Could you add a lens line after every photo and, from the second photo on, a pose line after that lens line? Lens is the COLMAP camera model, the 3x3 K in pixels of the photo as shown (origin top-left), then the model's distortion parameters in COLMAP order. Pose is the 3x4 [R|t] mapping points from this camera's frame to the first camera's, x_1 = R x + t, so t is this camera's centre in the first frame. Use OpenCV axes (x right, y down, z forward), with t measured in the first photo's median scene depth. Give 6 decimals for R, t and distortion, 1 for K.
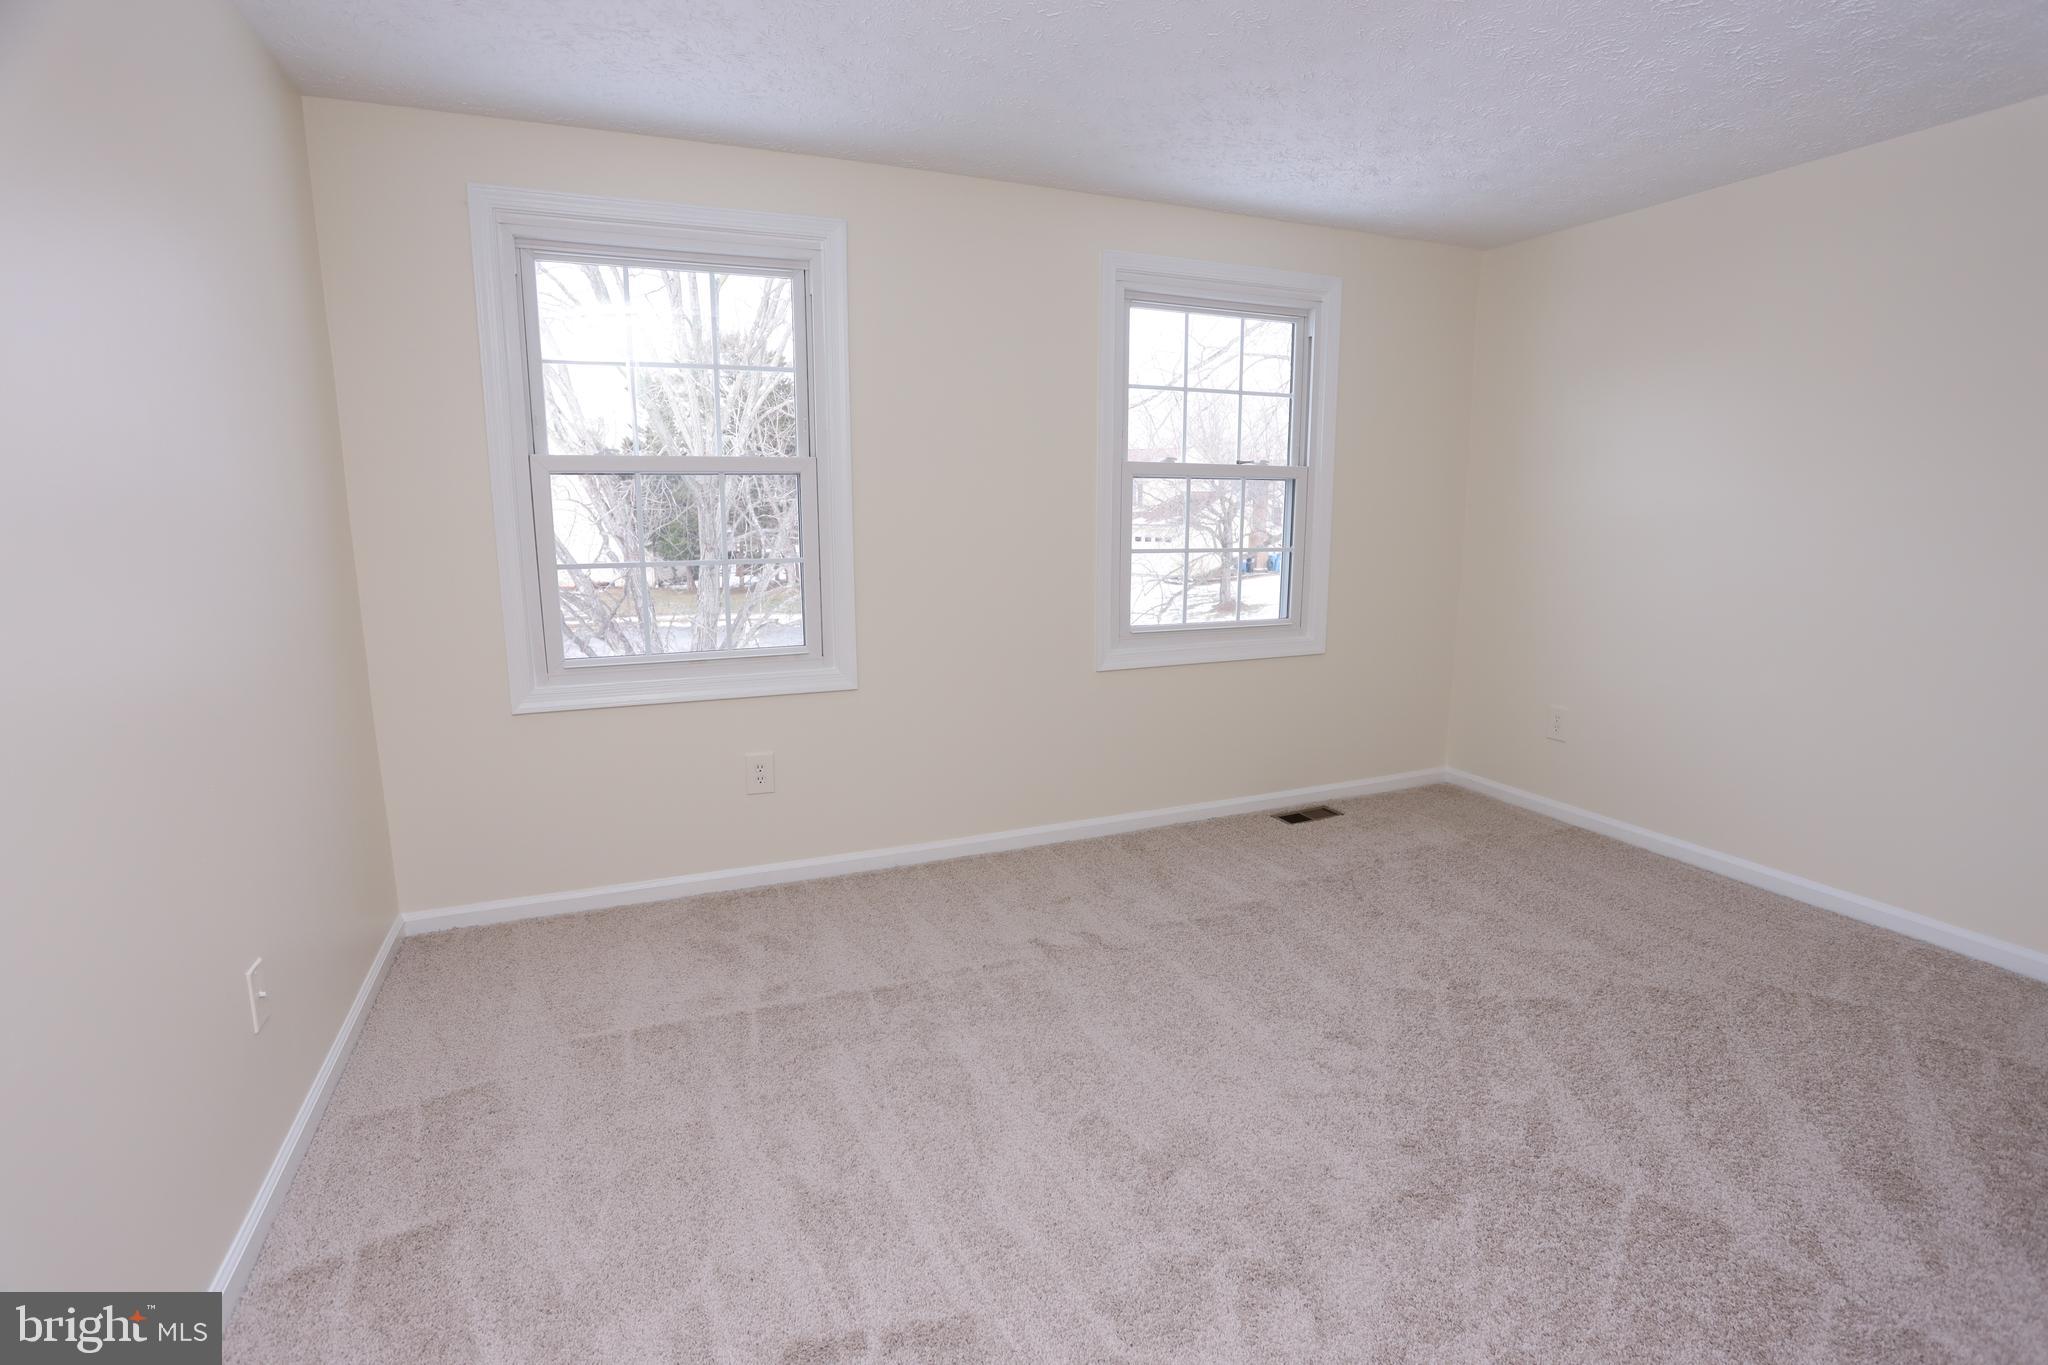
lens RADIAL K [[1051.0, 0, 1035.1], [0, 1051.0, 693.2], [0, 0, 1]] dist [-0.023277, 0.000508]
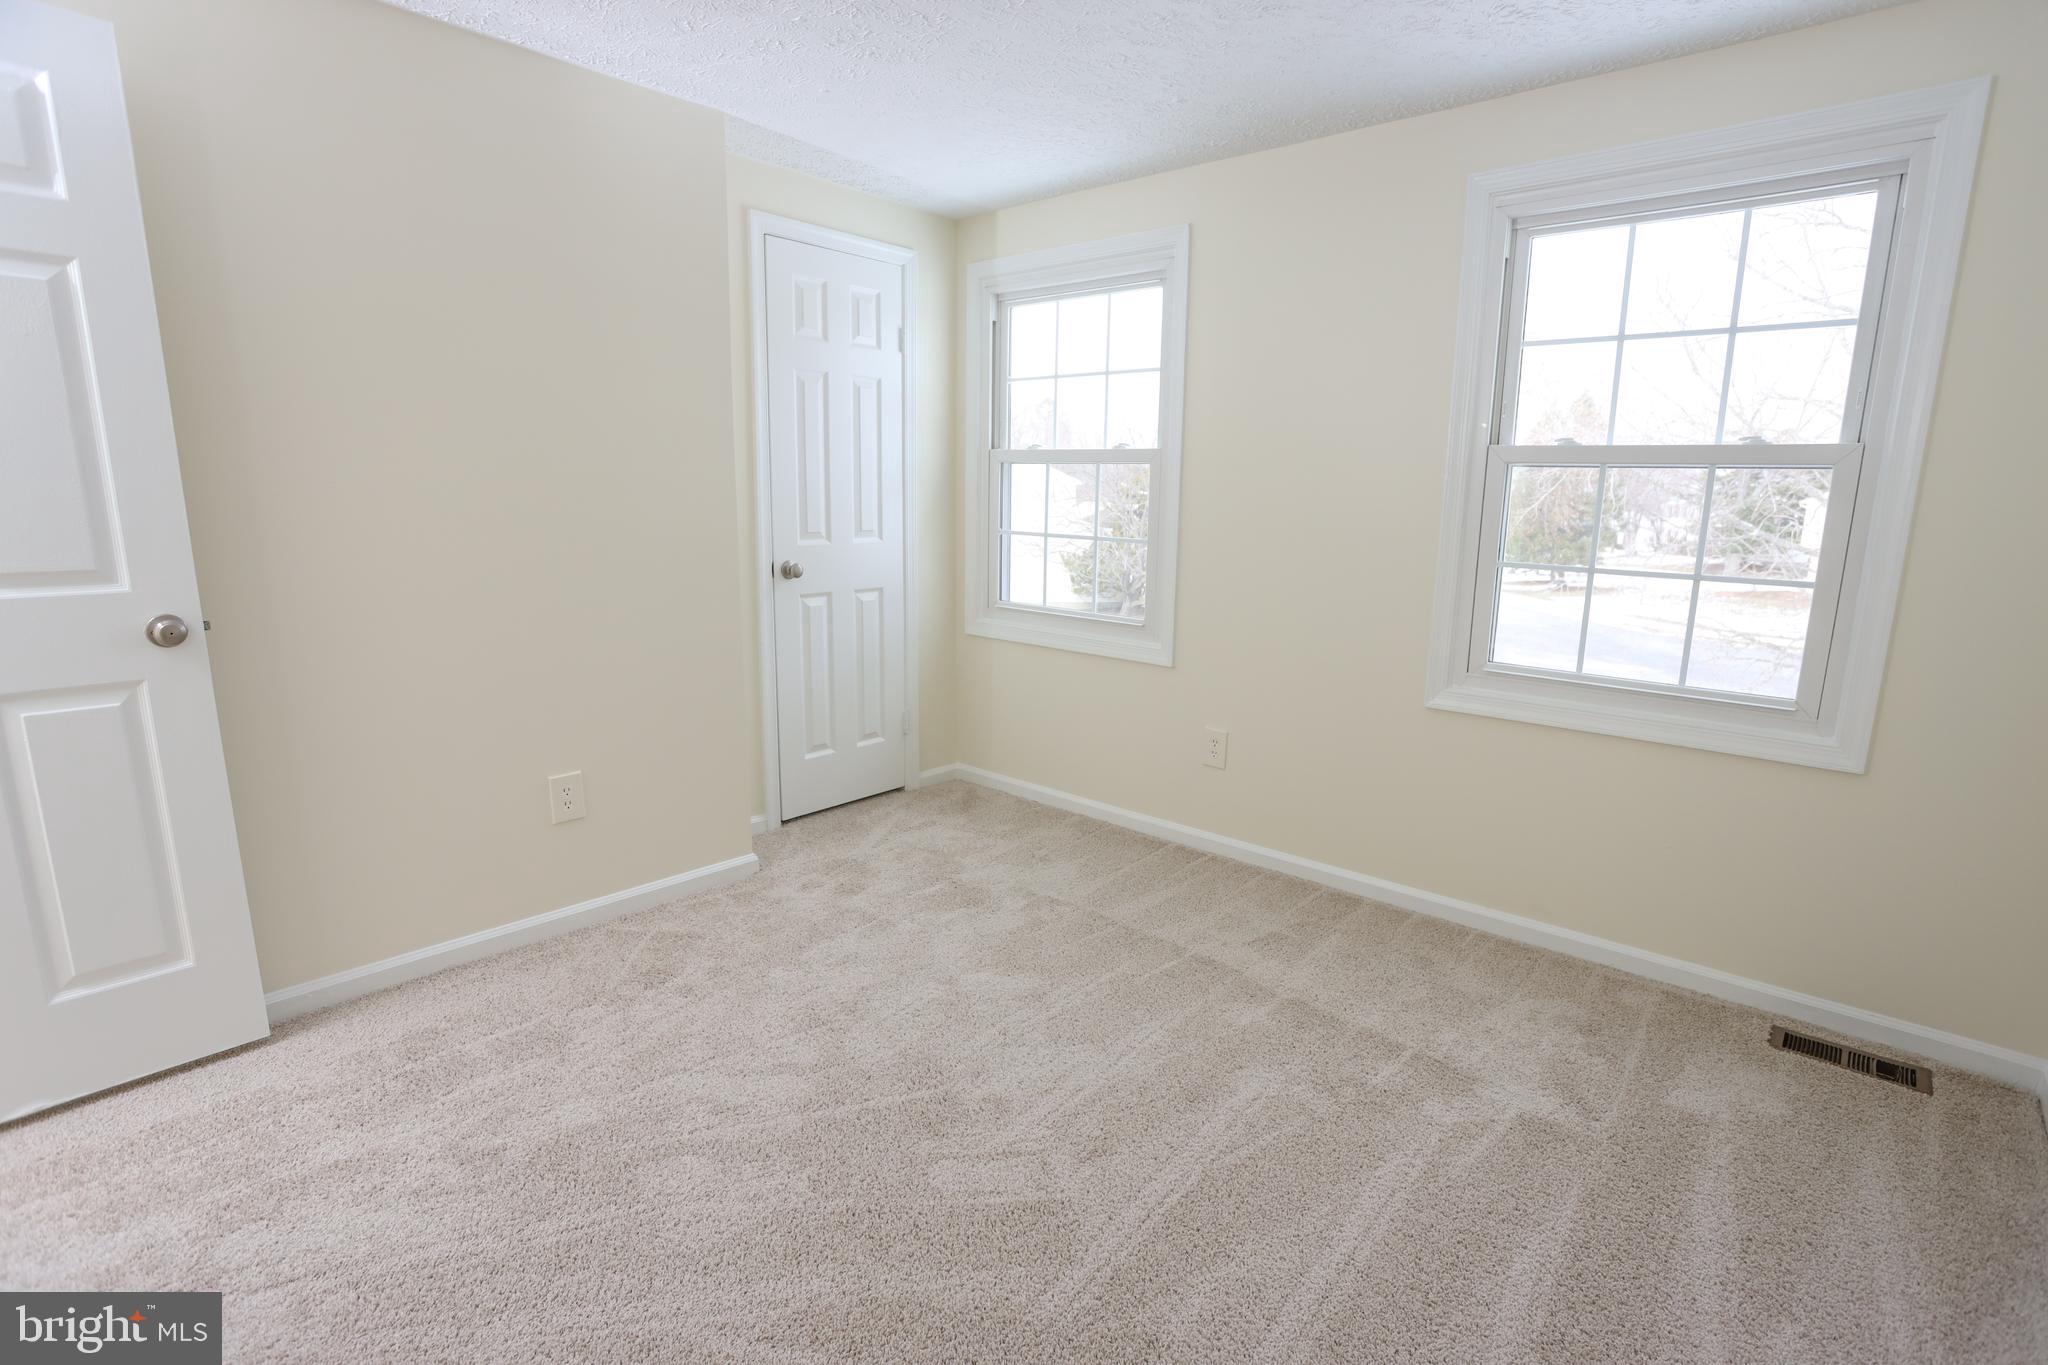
lens RADIAL K [[988.4, 0, 1030.7], [0, 988.4, 672.4], [0, 0, 1]] dist [-0.030627, 0.004769]
pose [[0.402110, 0.184219, -0.896867, 0.709528], [-0.166867, 0.977889, 0.126047, -0.111059], [0.900257, 0.098972, 0.423959, 0.493062]]
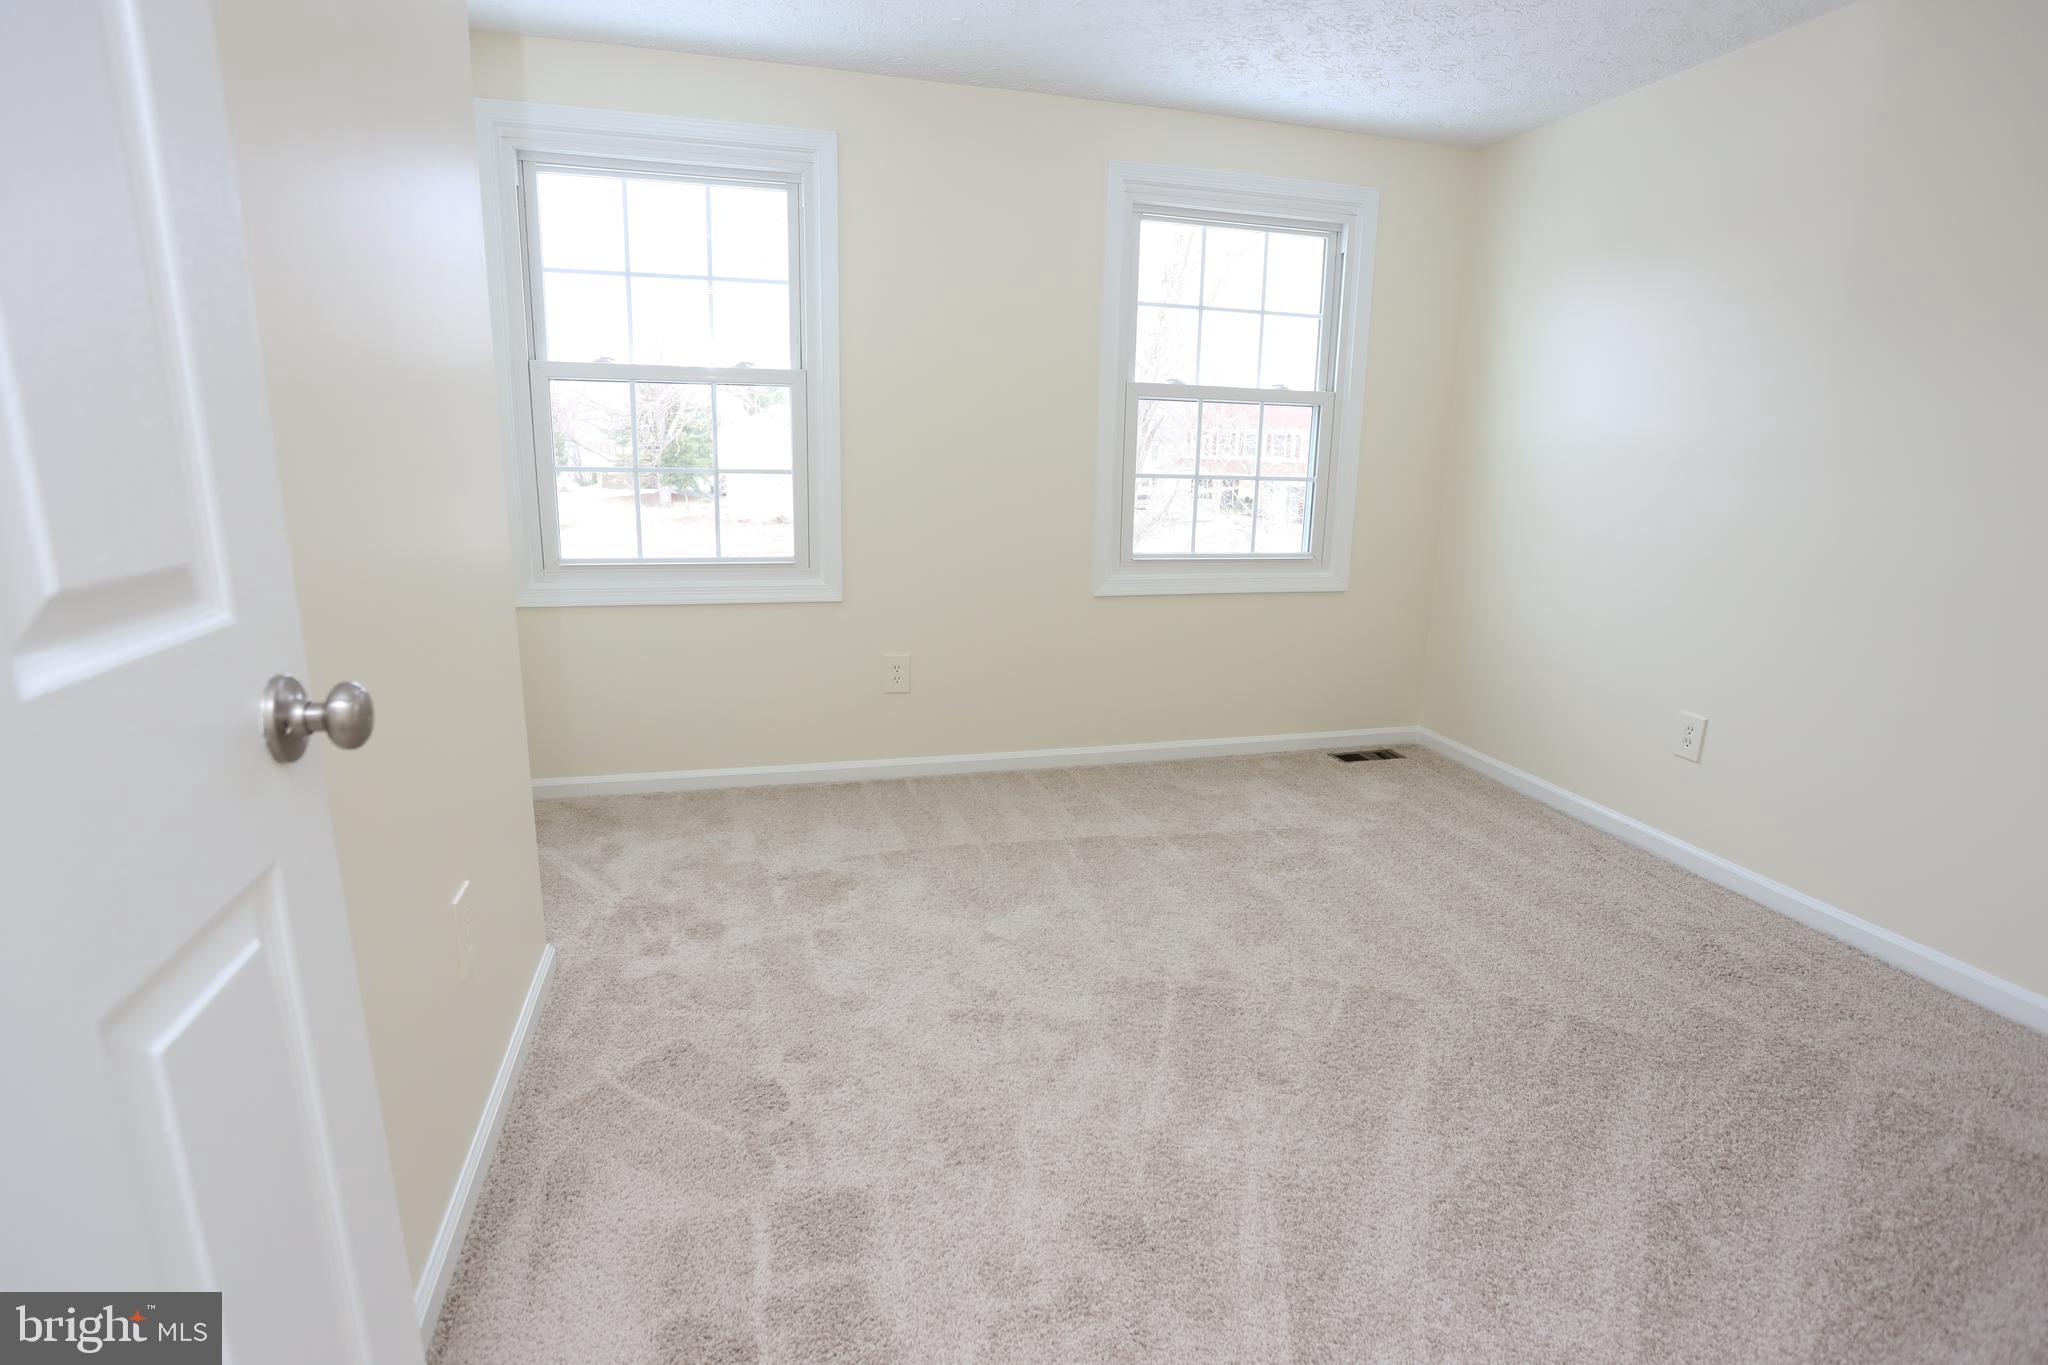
lens RADIAL K [[988.4, 0, 1096.4], [0, 988.4, 651.2], [0, 0, 1]] dist [-0.030627, 0.004769]
pose [[0.987093, 0.063316, -0.147103, 0.197815], [-0.056833, 0.997236, 0.047864, -0.014602], [0.149727, -0.038885, 0.987962, 0.083926]]
